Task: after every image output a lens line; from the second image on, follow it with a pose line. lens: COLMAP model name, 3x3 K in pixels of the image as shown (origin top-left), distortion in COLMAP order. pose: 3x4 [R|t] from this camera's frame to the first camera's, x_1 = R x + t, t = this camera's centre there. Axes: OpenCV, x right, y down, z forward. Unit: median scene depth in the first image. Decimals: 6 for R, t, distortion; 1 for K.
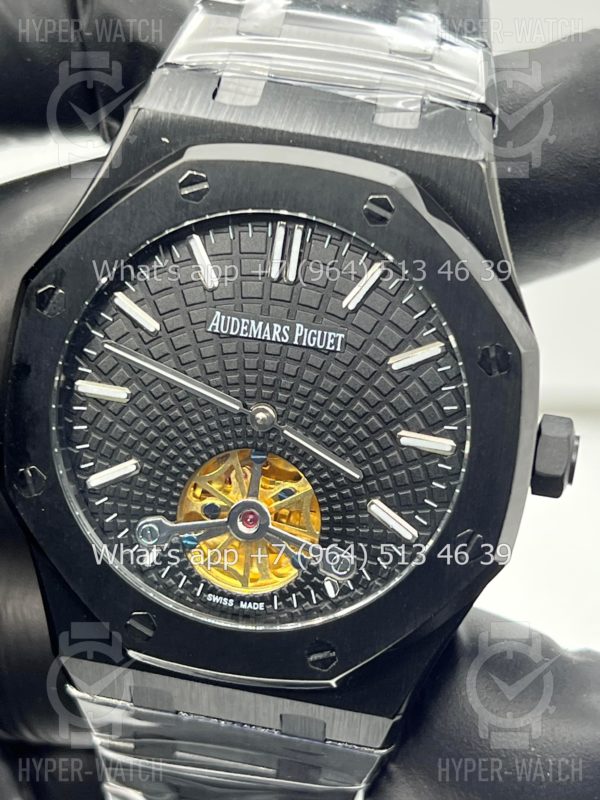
lens RADIAL K [[1794.9, 0, 301.2], [0, 1794.9, 399.1], [0, 0, 1]] dist [0.179840, 0.000000]
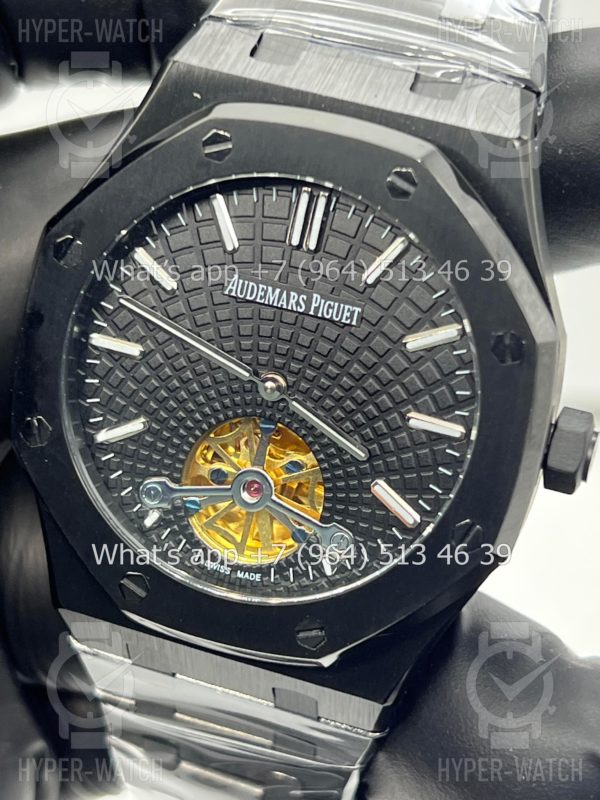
lens RADIAL K [[1794.9, 0, 300.3], [0, 1794.9, 402.0], [0, 0, 1]] dist [0.179840, 0.000000]
pose [[0.992176, 0.083038, -0.093225, 0.085272], [-0.080051, 0.996164, 0.035342, -0.017128], [0.095802, -0.027603, 0.995018, 0.027058]]
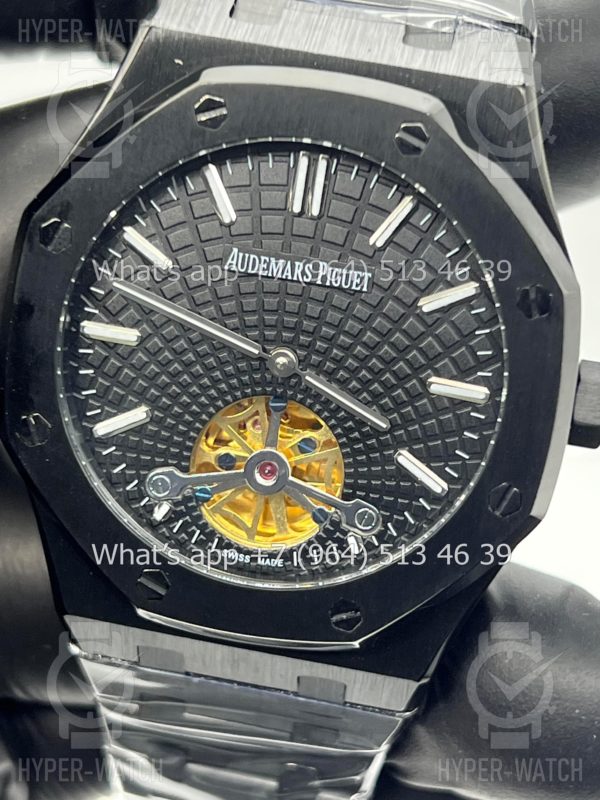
lens RADIAL K [[1794.9, 0, 297.4], [0, 1794.9, 399.8], [0, 0, 1]] dist [0.179840, 0.000000]
pose [[0.999758, 0.003359, 0.021728, -0.034094], [-0.004160, 0.999309, 0.036930, -0.004740], [-0.021589, -0.037012, 0.999082, 0.065577]]
